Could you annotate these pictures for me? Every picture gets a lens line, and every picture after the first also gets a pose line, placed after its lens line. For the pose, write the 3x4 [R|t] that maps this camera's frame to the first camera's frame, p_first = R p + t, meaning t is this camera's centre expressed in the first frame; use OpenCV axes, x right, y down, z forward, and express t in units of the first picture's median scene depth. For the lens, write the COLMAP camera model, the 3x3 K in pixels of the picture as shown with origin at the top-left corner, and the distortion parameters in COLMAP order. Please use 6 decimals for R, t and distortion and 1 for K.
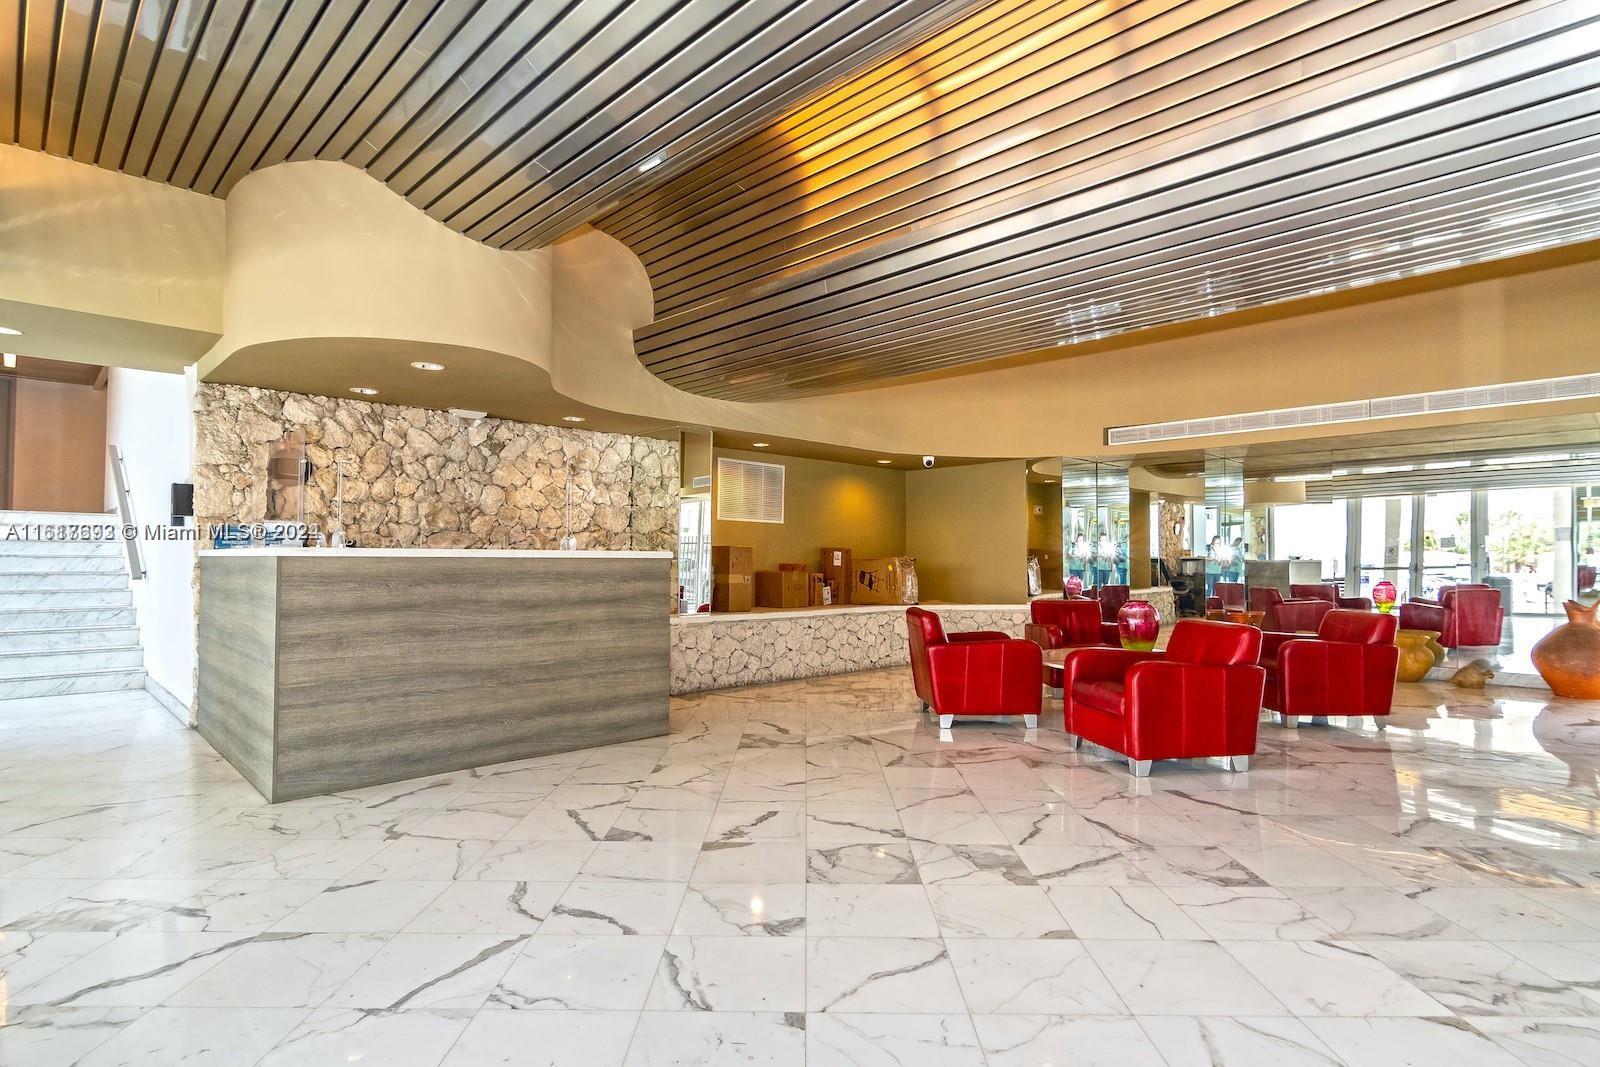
lens RADIAL K [[823.6, 0, 801.6], [0, 823.6, 538.1], [0, 0, 1]] dist [-0.000994, 0.000355]
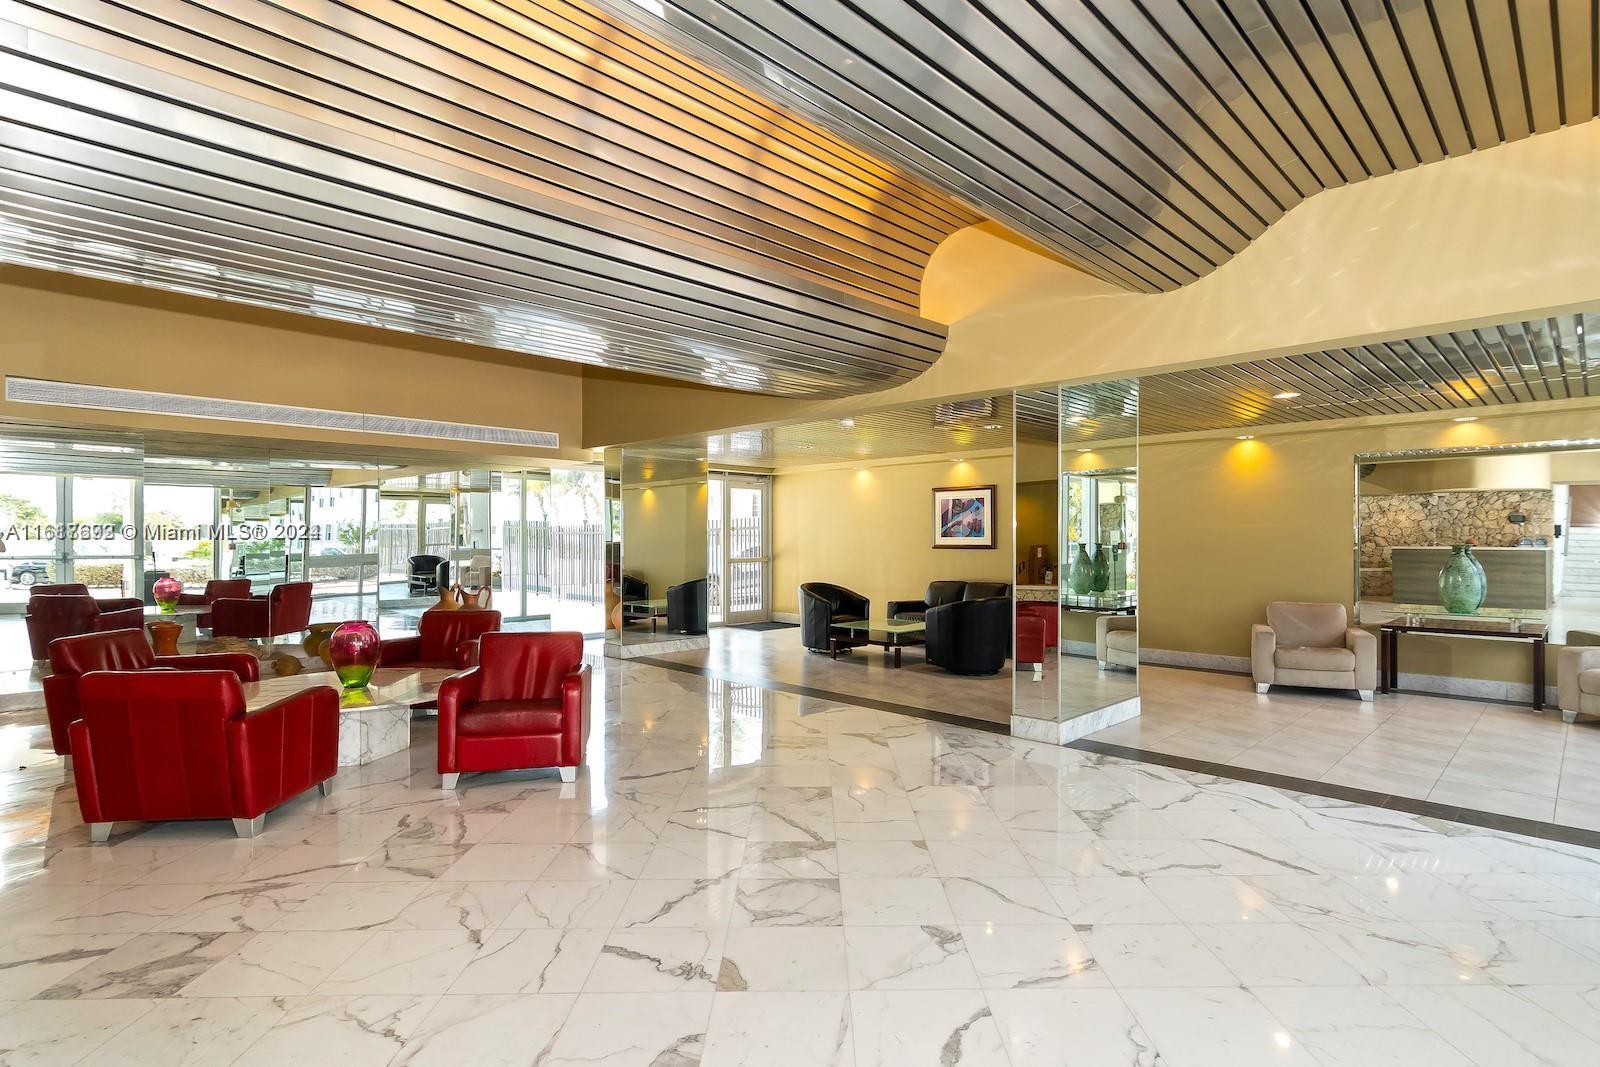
lens RADIAL K [[810.7, 0, 801.6], [0, 810.7, 533.7], [0, 0, 1]] dist [0.000472, 0.000131]
pose [[-0.021514, 0.002218, 0.999766, -0.963001], [-0.029999, 0.999546, -0.002863, -0.065577], [-0.999318, -0.030053, -0.021438, 1.036010]]
